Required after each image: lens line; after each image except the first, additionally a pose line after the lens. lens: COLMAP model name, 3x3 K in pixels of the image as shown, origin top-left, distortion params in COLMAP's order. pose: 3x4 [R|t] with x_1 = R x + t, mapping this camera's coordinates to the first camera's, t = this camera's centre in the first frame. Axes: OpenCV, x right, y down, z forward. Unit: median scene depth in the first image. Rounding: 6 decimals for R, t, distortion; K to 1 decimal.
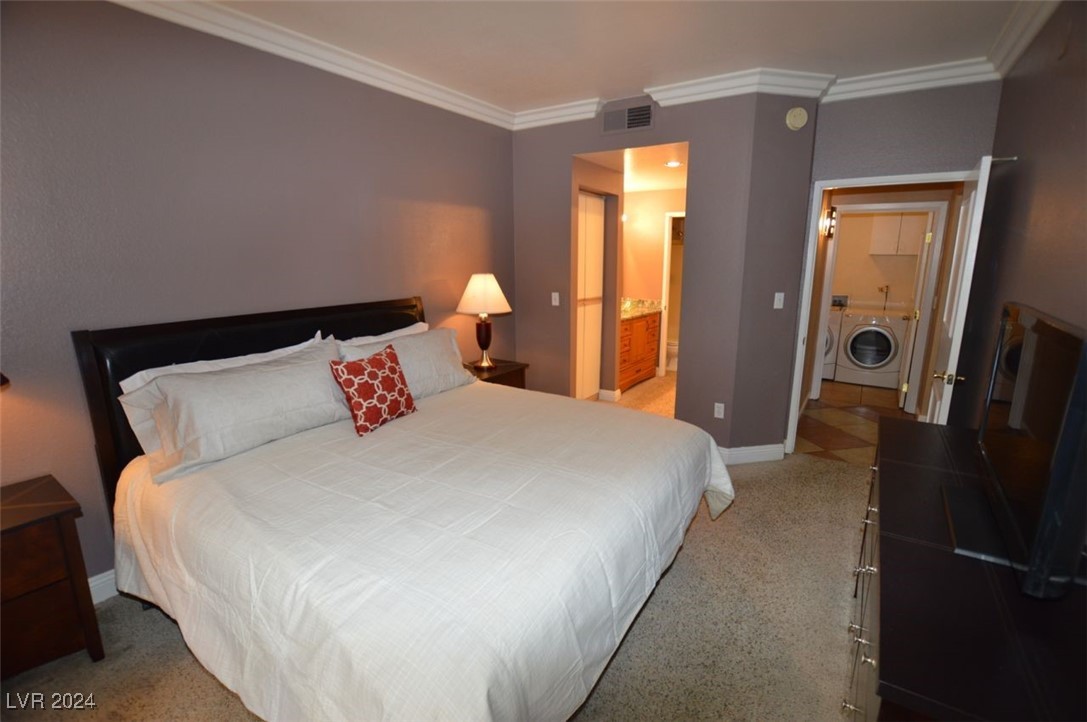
lens RADIAL K [[492.7, 0, 543.5], [0, 492.7, 361.0], [0, 0, 1]] dist [-0.019823, 0.000416]
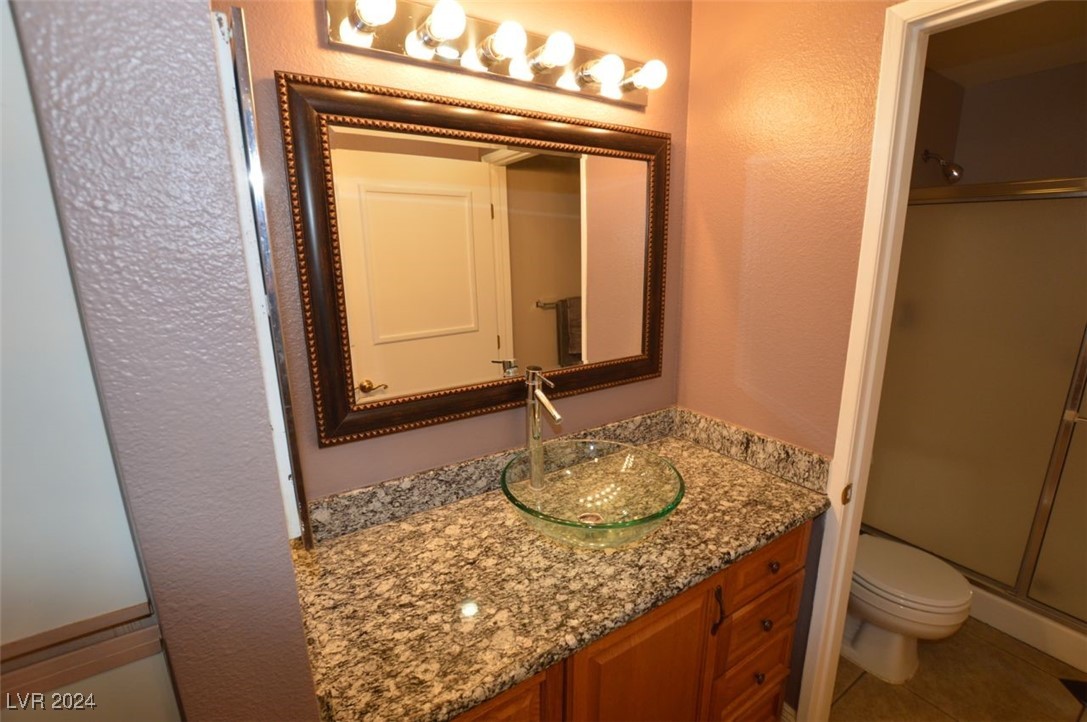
lens RADIAL K [[492.7, 0, 543.5], [0, 492.7, 361.0], [0, 0, 1]] dist [-0.019823, 0.000416]
pose [[0.926343, 0.077491, -0.368624, 0.205583], [-0.070708, 0.996987, 0.031895, -0.168246], [0.369985, -0.003481, 0.929031, 0.780316]]
